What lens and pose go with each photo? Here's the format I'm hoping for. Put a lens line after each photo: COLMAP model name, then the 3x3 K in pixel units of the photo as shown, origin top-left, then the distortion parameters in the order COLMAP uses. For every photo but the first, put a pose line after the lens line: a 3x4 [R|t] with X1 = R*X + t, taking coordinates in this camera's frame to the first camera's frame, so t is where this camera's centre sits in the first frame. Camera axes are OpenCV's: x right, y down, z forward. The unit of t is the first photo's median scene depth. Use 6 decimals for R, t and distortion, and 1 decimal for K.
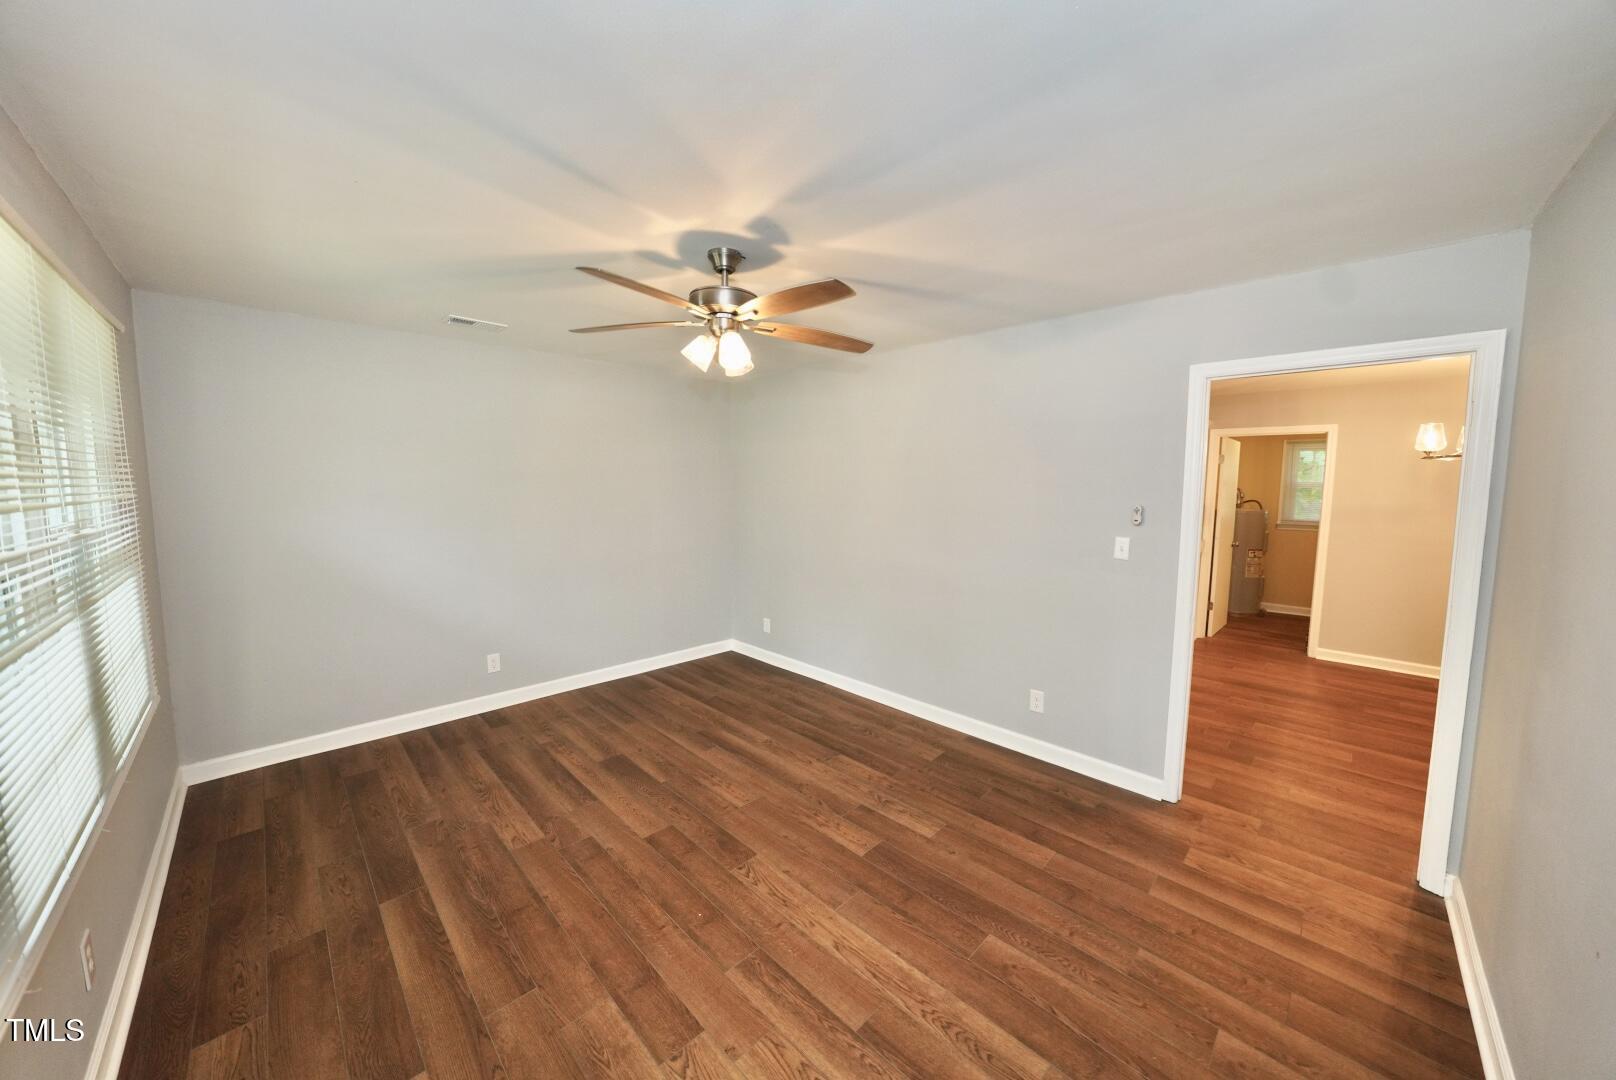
lens RADIAL K [[558.7, 0, 807.1], [0, 558.7, 534.0], [0, 0, 1]] dist [-0.029464, 0.006108]
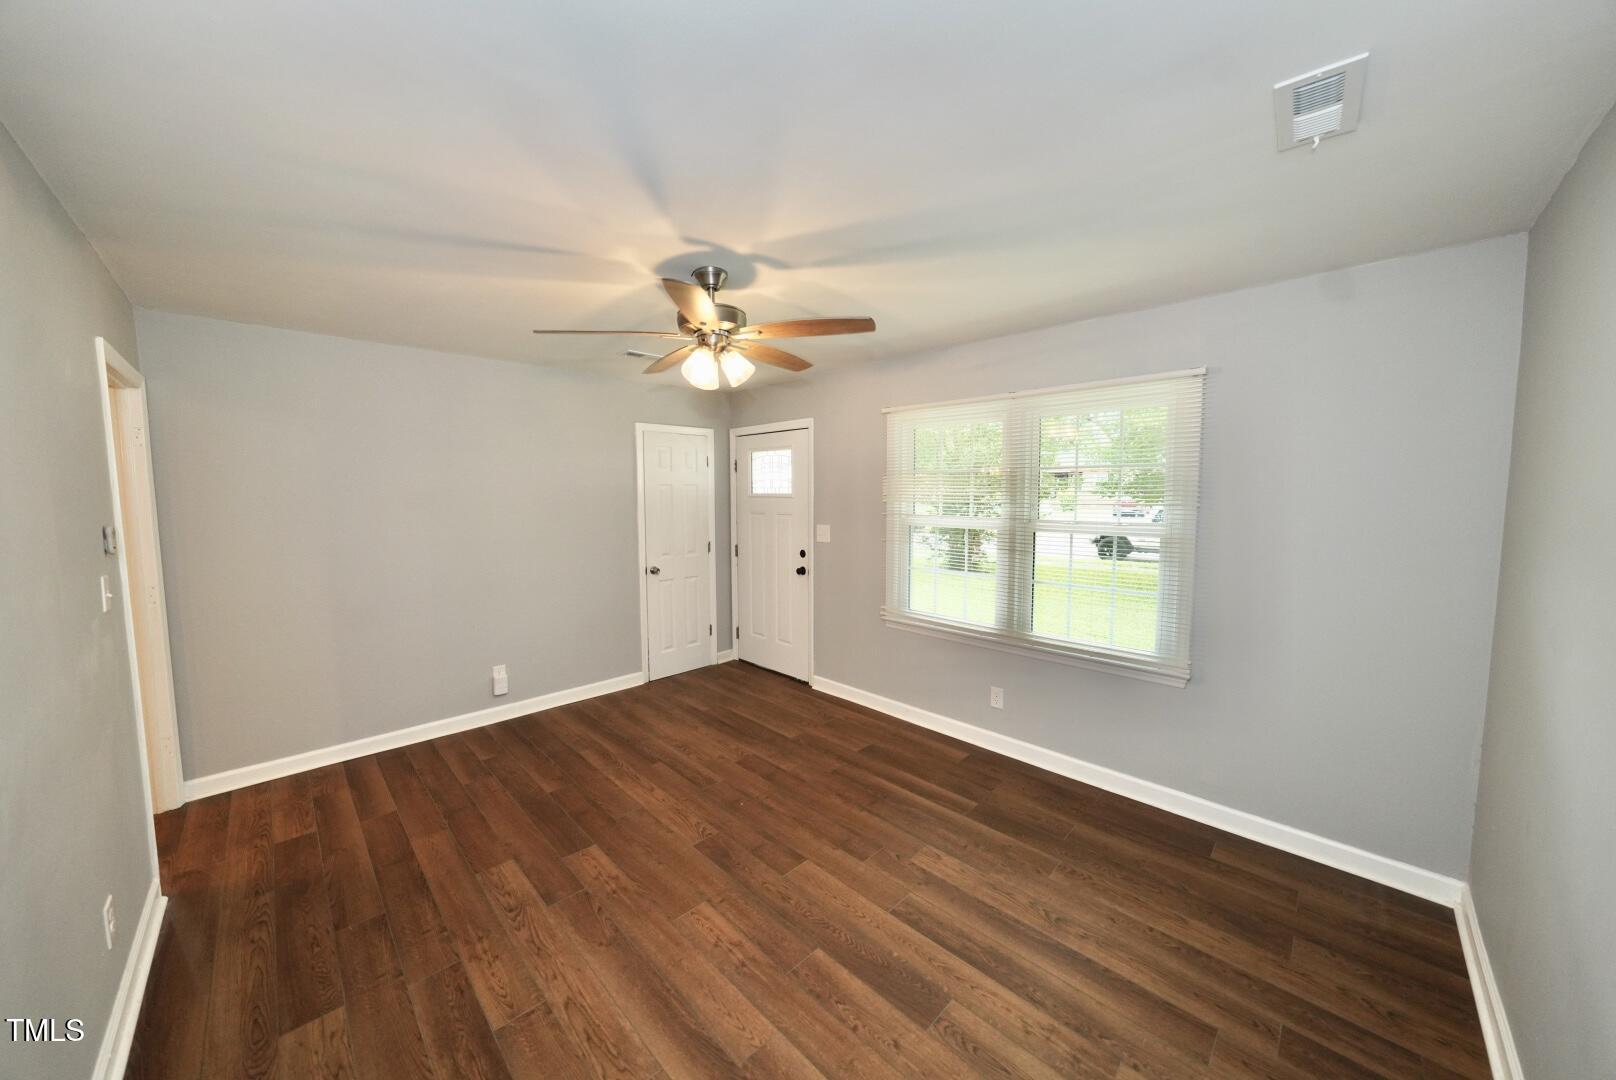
lens RADIAL K [[558.7, 0, 807.1], [0, 558.7, 534.0], [0, 0, 1]] dist [-0.029464, 0.006108]
pose [[-0.999984, -0.005036, 0.002501, -0.303078], [-0.004531, 0.985079, 0.172045, -0.185086], [-0.003330, 0.172031, -0.985086, 1.908143]]
